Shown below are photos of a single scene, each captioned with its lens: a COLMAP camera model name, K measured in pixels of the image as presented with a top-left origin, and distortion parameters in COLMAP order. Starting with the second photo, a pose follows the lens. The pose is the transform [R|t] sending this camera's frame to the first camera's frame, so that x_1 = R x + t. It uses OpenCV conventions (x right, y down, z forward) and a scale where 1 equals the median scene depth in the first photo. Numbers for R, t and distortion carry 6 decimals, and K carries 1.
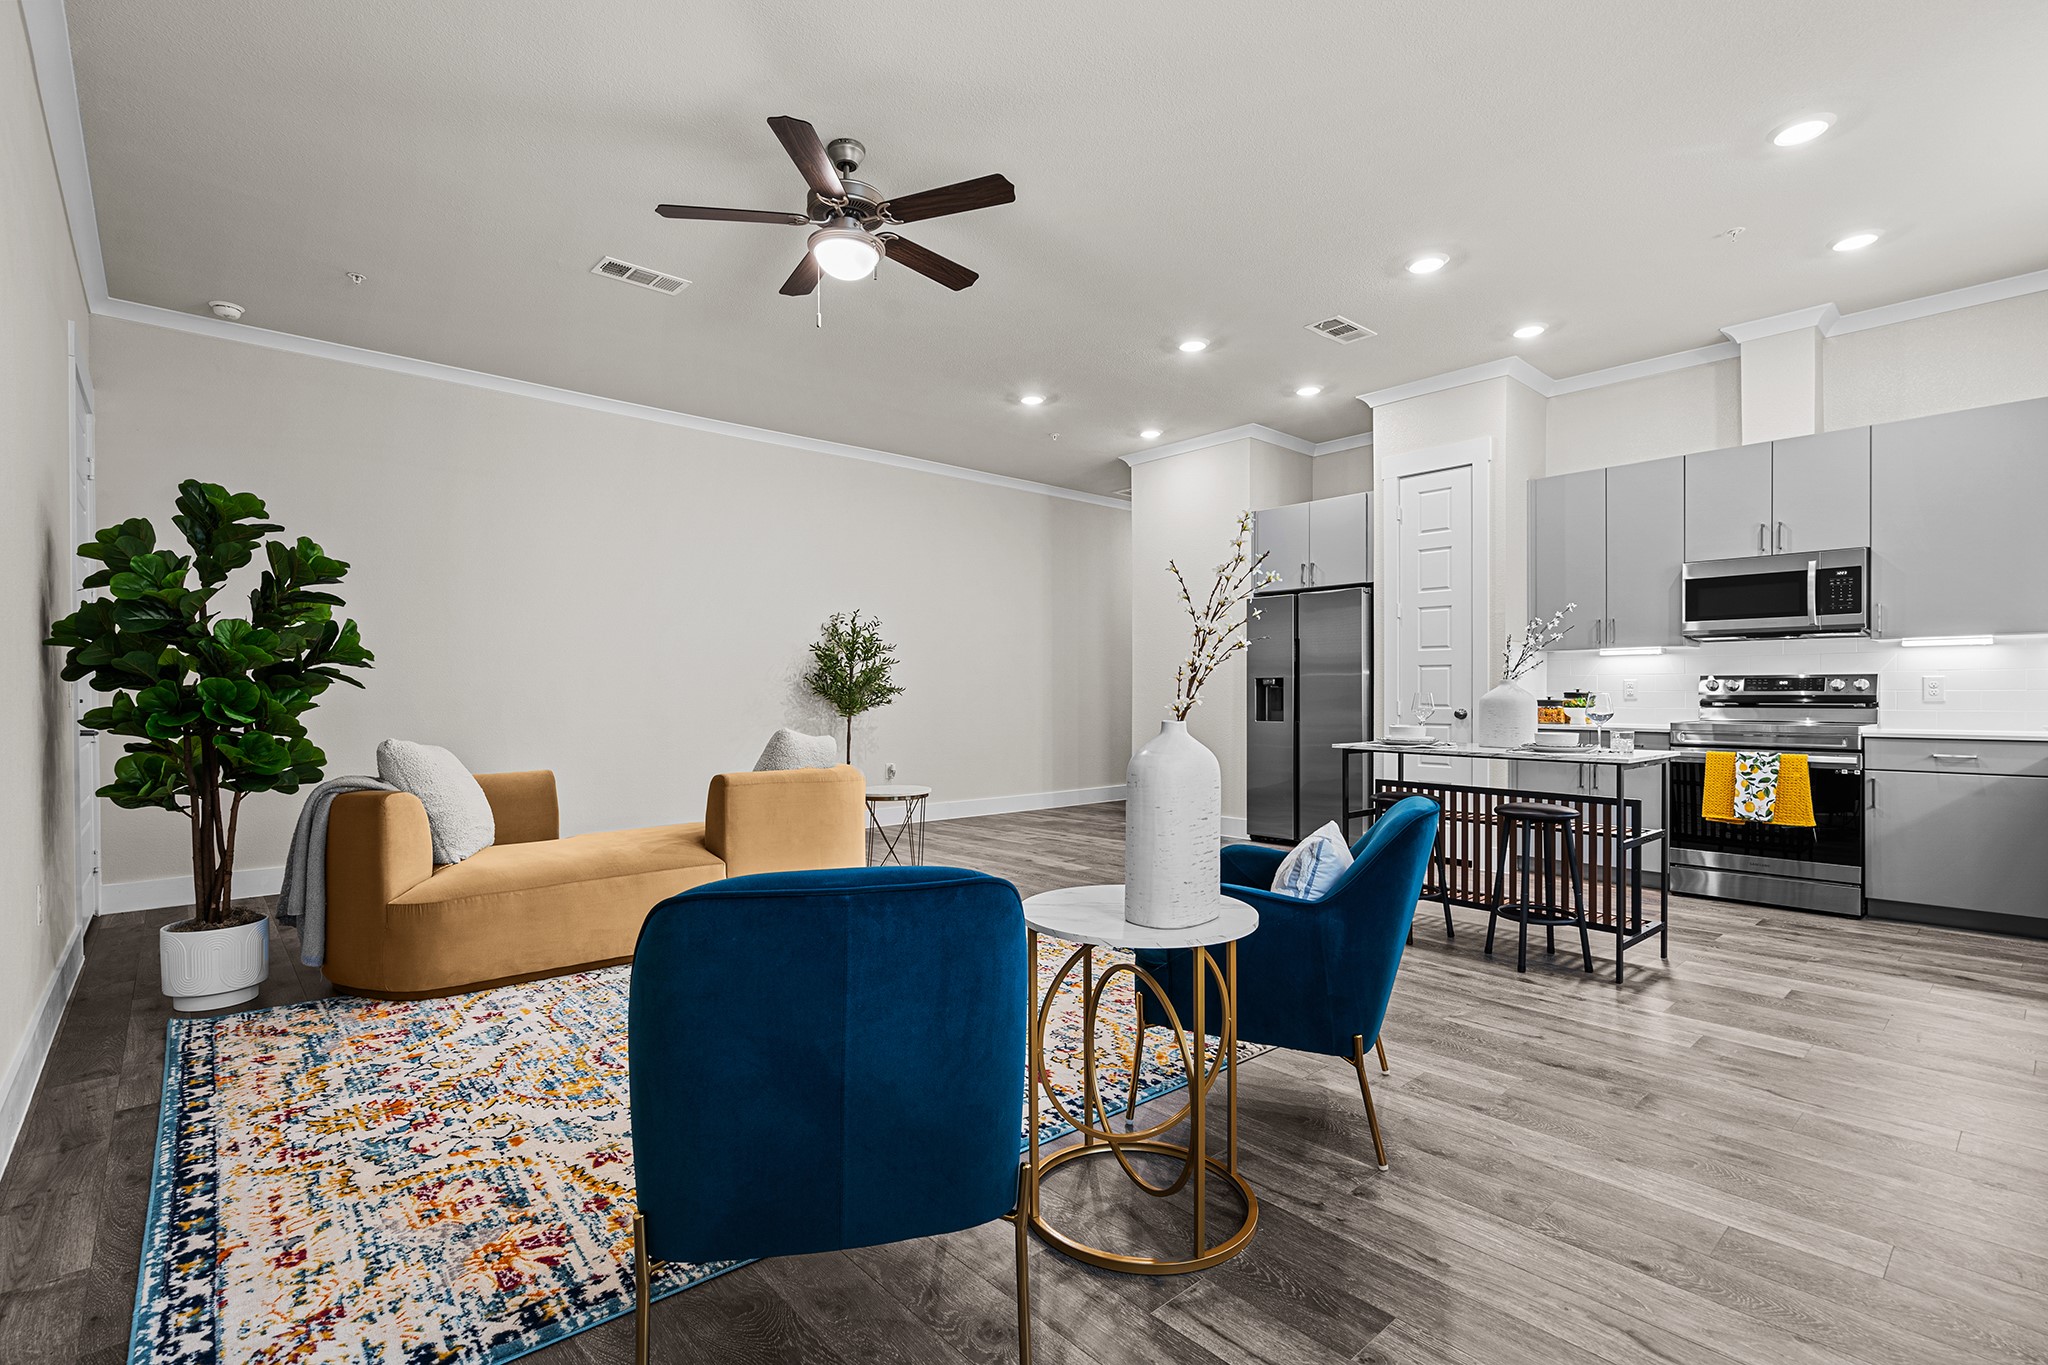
lens RADIAL K [[954.1, 0, 1007.0], [0, 954.1, 691.4], [0, 0, 1]] dist [-0.001481, 0.000534]
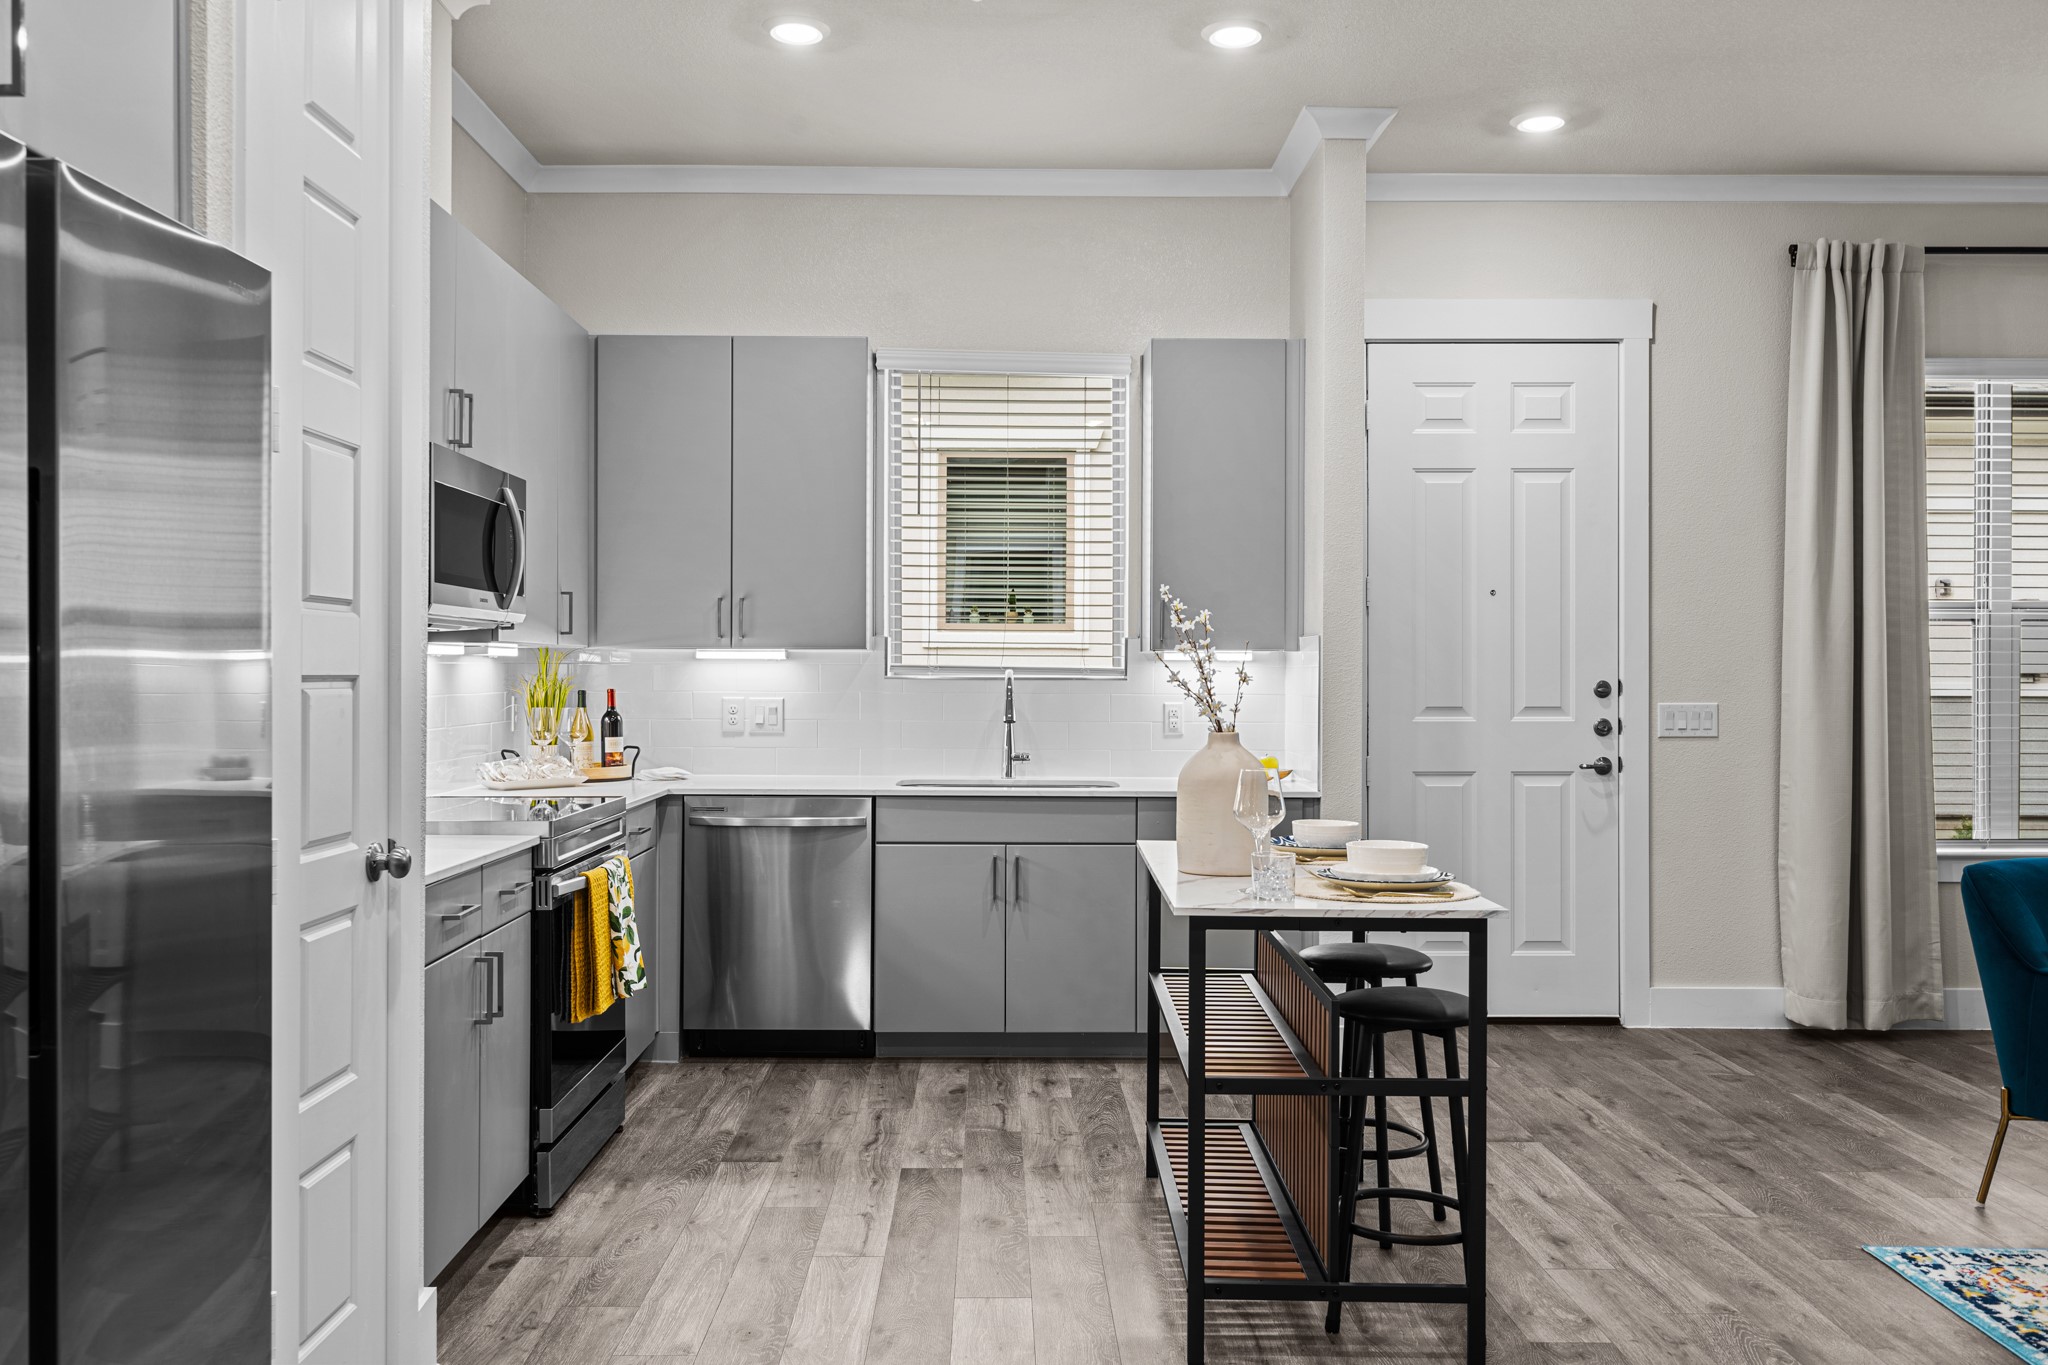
lens RADIAL K [[1652.1, 0, 1017.1], [0, 1652.1, 666.4], [0, 0, 1]] dist [0.031966, -0.003542]
pose [[-0.759518, -0.000939, 0.650486, 0.044651], [-0.003456, 0.999991, -0.002592, -0.038517], [-0.650477, -0.004217, -0.759514, 1.466394]]
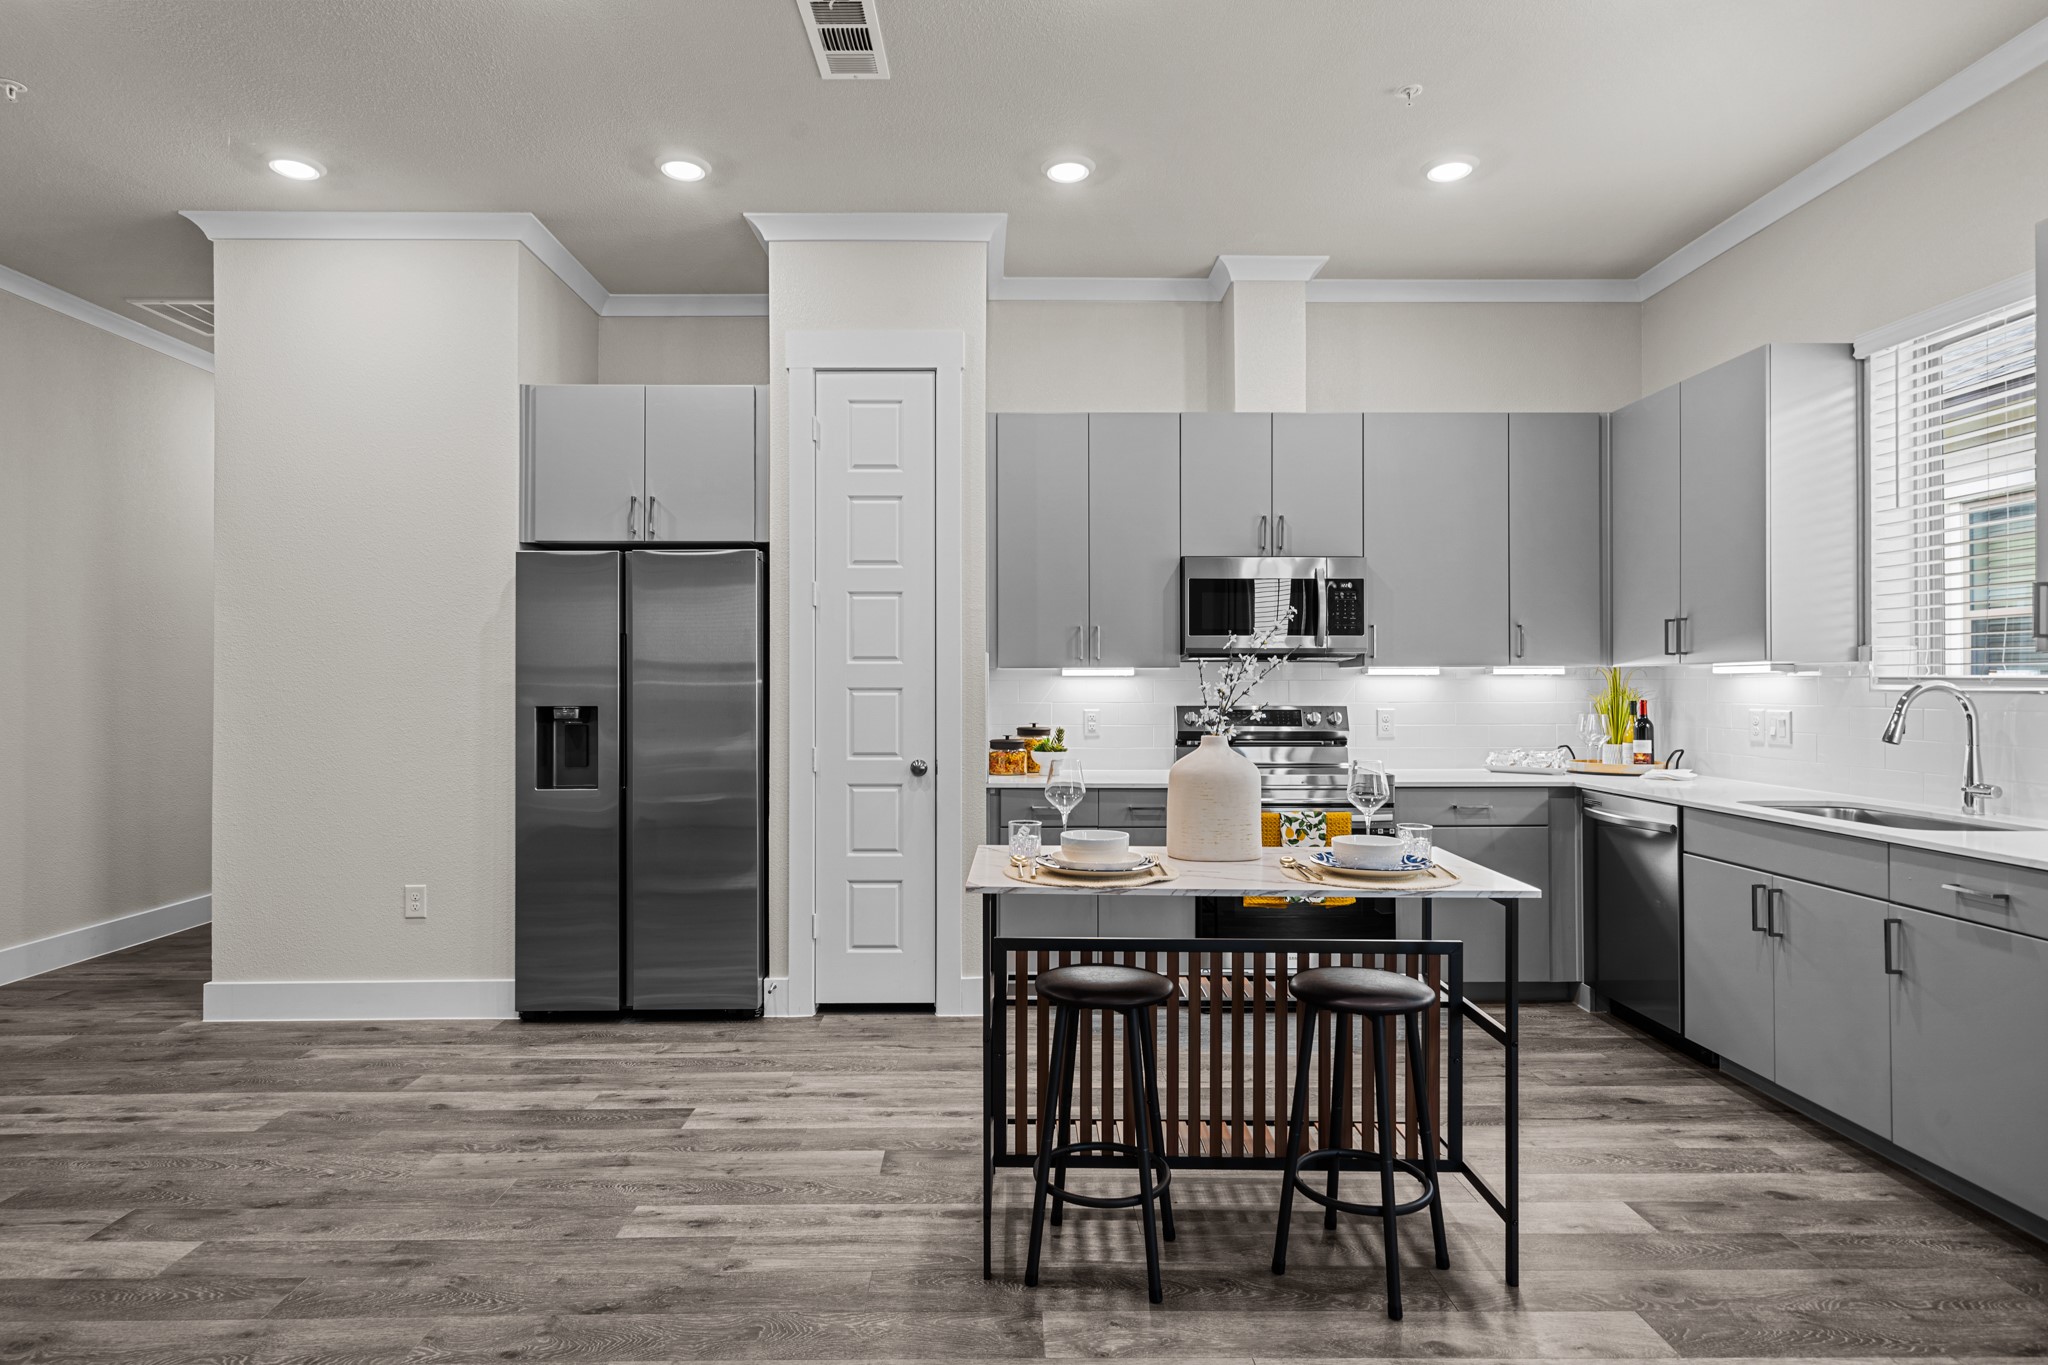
lens RADIAL K [[1129.1, 0, 1024.0], [0, 1129.1, 682.5], [0, 0, 1]] dist [0.009375, 0.000965]
pose [[0.653302, 0.004434, 0.757085, -0.043737], [-0.002793, 0.999990, -0.003446, -0.034724], [-0.757093, 0.000137, 0.653308, 0.546984]]
